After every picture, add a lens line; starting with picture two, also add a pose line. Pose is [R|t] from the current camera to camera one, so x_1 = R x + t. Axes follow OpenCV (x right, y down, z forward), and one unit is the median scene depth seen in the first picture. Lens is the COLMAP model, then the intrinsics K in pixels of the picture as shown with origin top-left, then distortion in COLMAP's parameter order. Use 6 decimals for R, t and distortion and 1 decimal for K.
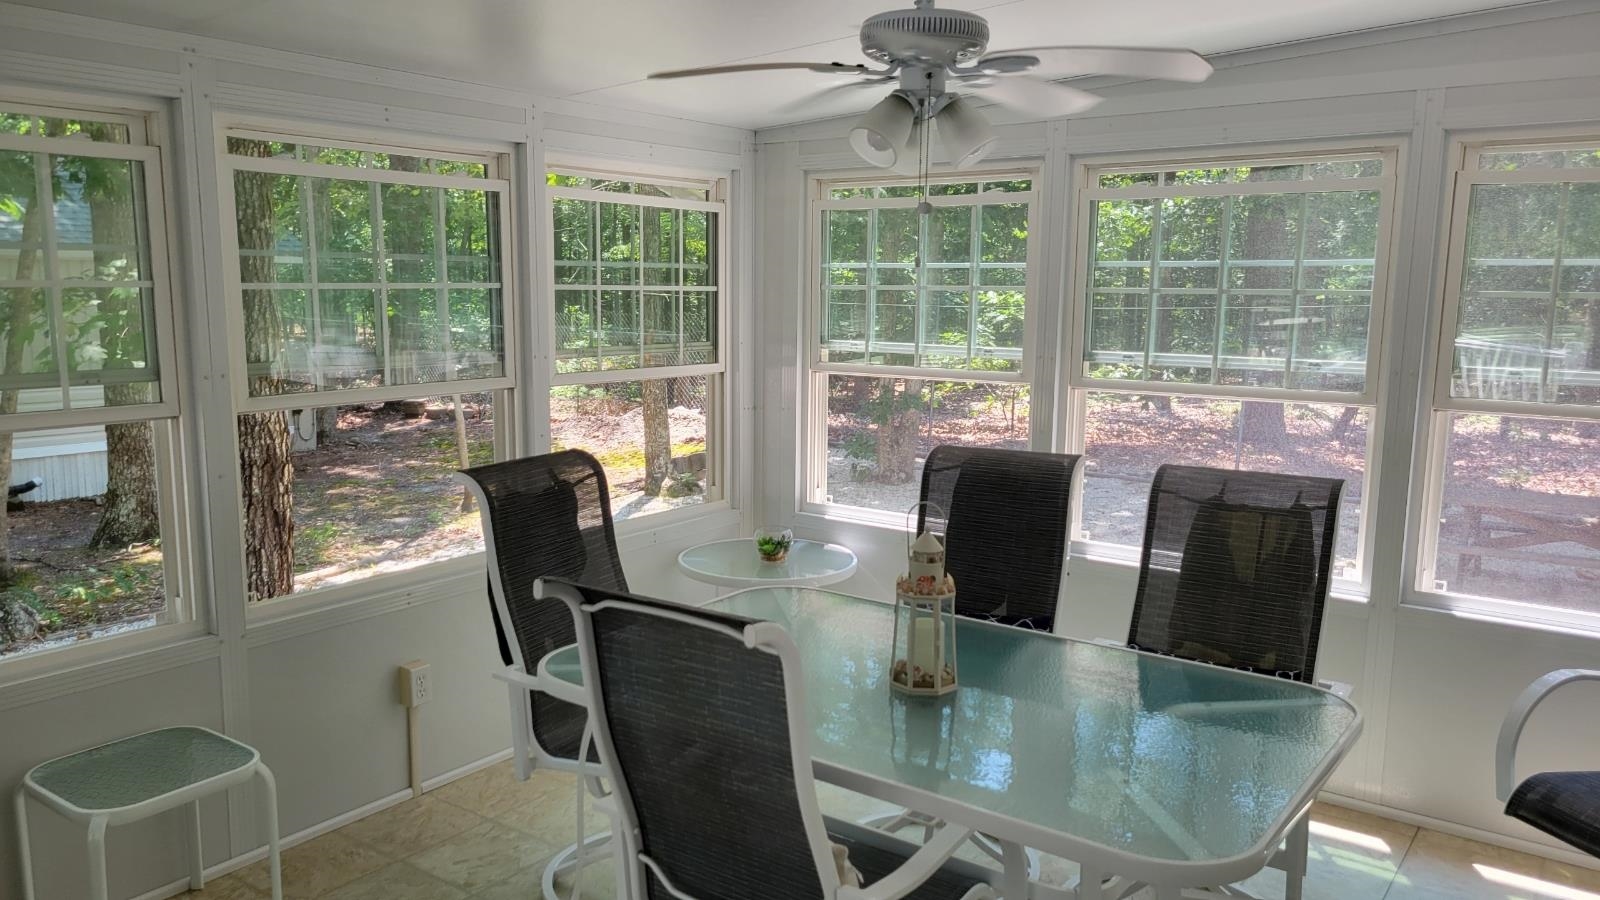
lens RADIAL K [[1200.3, 0, 772.3], [0, 1200.3, 462.6], [0, 0, 1]] dist [0.053893, -0.032570]
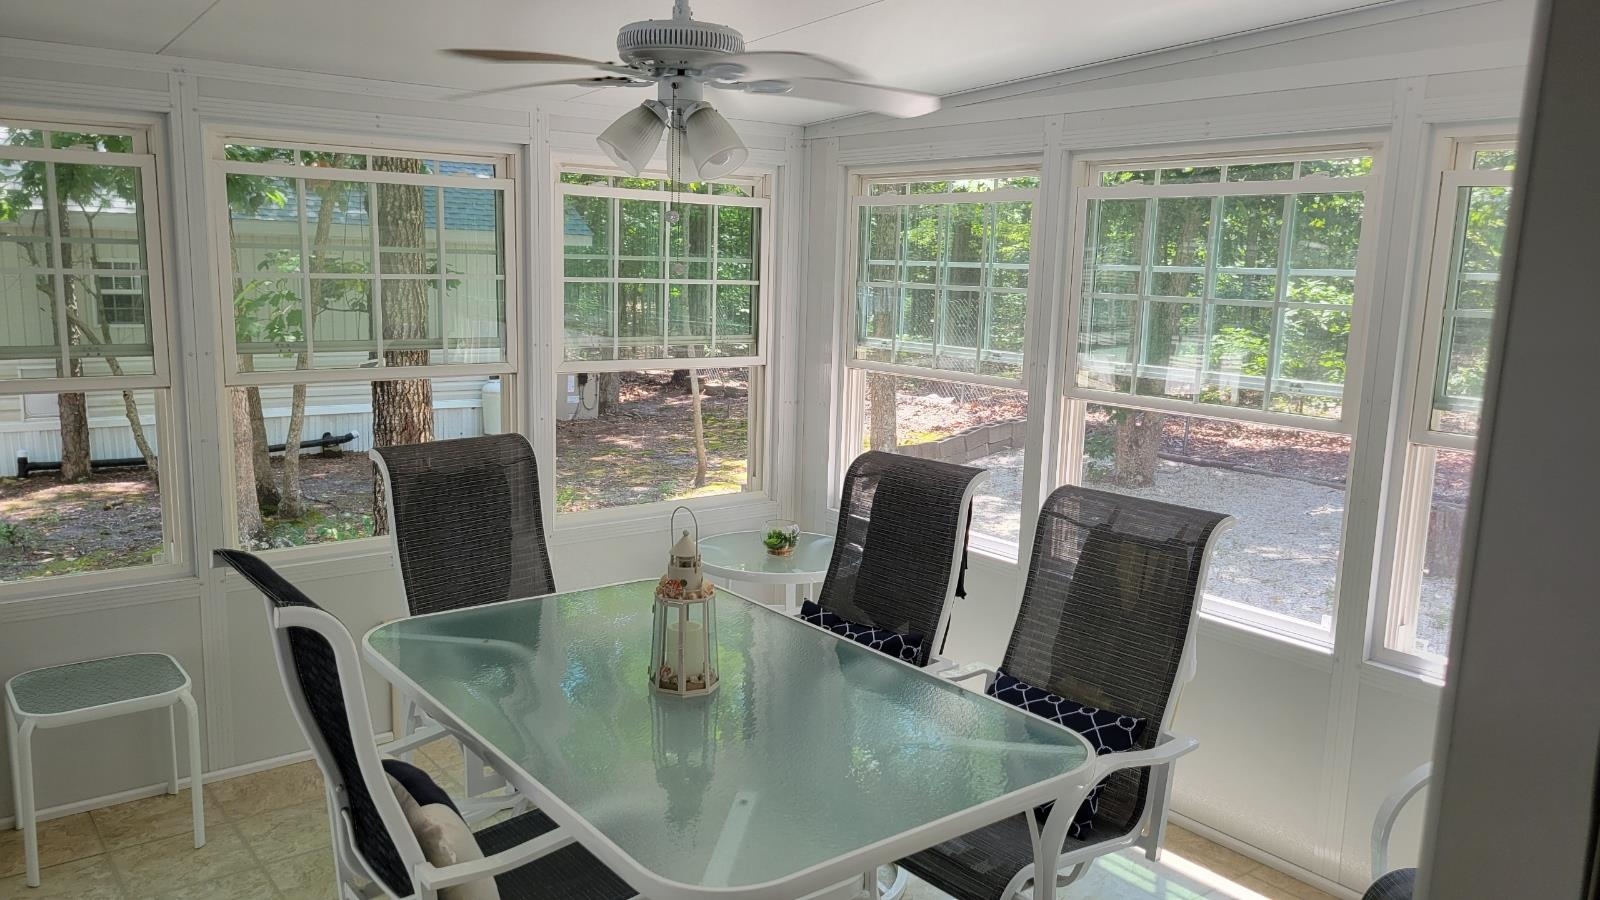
lens RADIAL K [[1200.3, 0, 774.1], [0, 1200.3, 462.6], [0, 0, 1]] dist [0.053893, -0.032570]
pose [[0.960550, 0.062102, -0.271085, 0.251139], [-0.058246, 0.998054, 0.022256, -0.016811], [0.271939, -0.005588, 0.962298, 0.025560]]
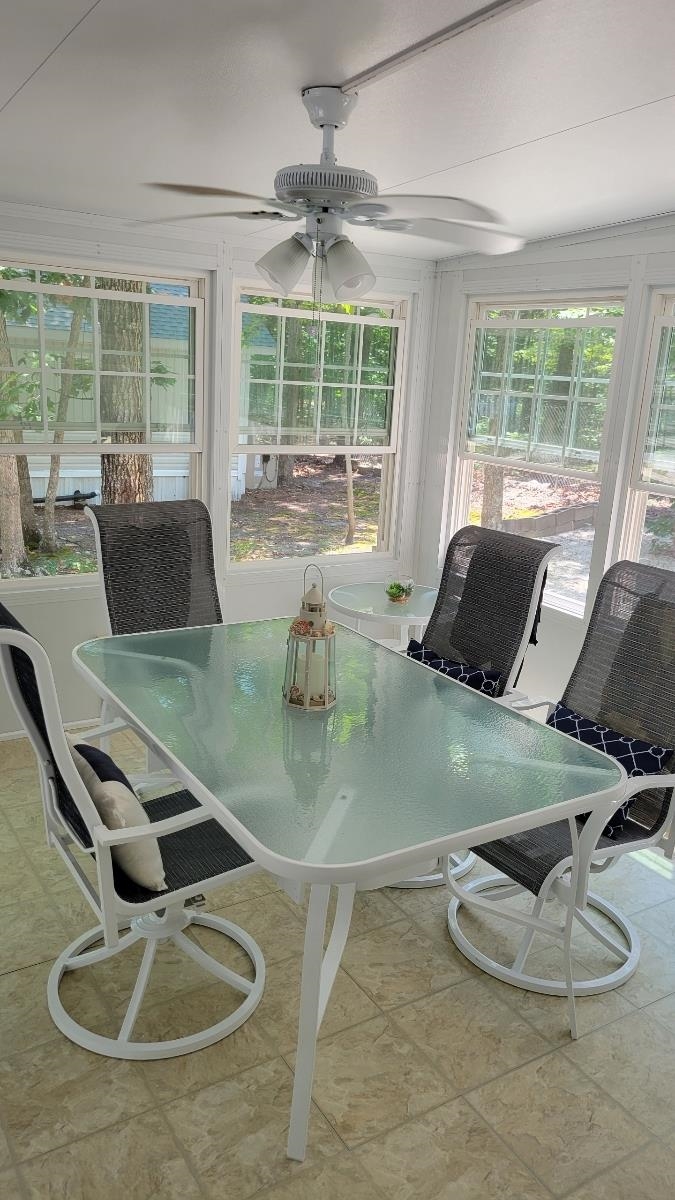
lens RADIAL K [[900.2, 0, 338.7], [0, 900.2, 606.0], [0, 0, 1]] dist [0.053893, -0.032570]
pose [[0.932193, 0.135029, -0.335833, 0.256759], [-0.101020, 0.988000, 0.116841, -0.020783], [0.347579, -0.074993, 0.934647, 0.054353]]
